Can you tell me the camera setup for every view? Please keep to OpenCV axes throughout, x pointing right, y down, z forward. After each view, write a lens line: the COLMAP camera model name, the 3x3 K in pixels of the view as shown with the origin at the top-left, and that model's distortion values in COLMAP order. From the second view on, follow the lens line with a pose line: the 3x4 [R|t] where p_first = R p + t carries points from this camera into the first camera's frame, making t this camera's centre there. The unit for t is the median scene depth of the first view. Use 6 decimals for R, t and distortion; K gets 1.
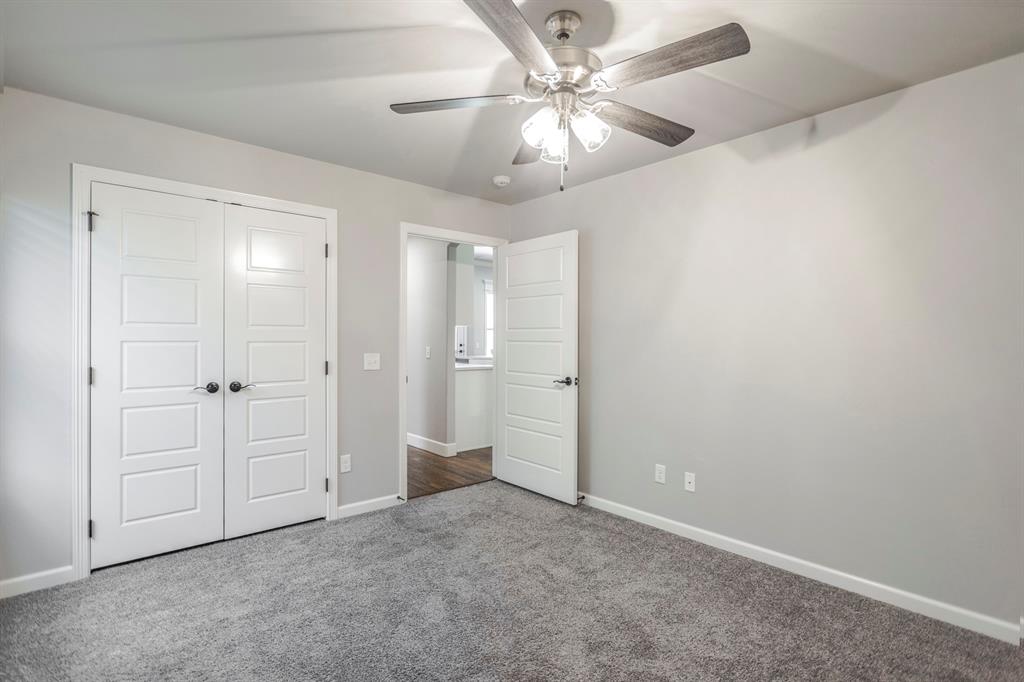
lens RADIAL K [[503.5, 0, 512.0], [0, 503.5, 341.0], [0, 0, 1]] dist [-0.006835, 0.001463]
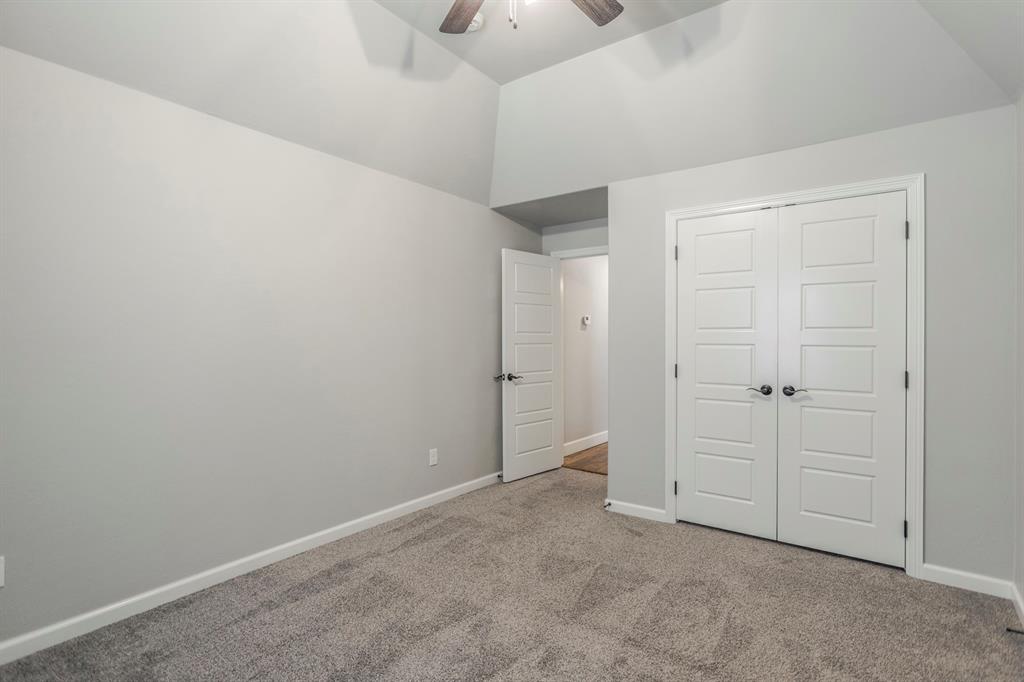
lens RADIAL K [[503.5, 0, 512.0], [0, 503.5, 341.0], [0, 0, 1]] dist [-0.006835, 0.001463]
pose [[0.198899, -0.002286, -0.980017, 0.307937], [-0.008640, 0.999954, -0.004086, 0.001676], [0.979982, 0.009280, 0.198870, 0.271432]]
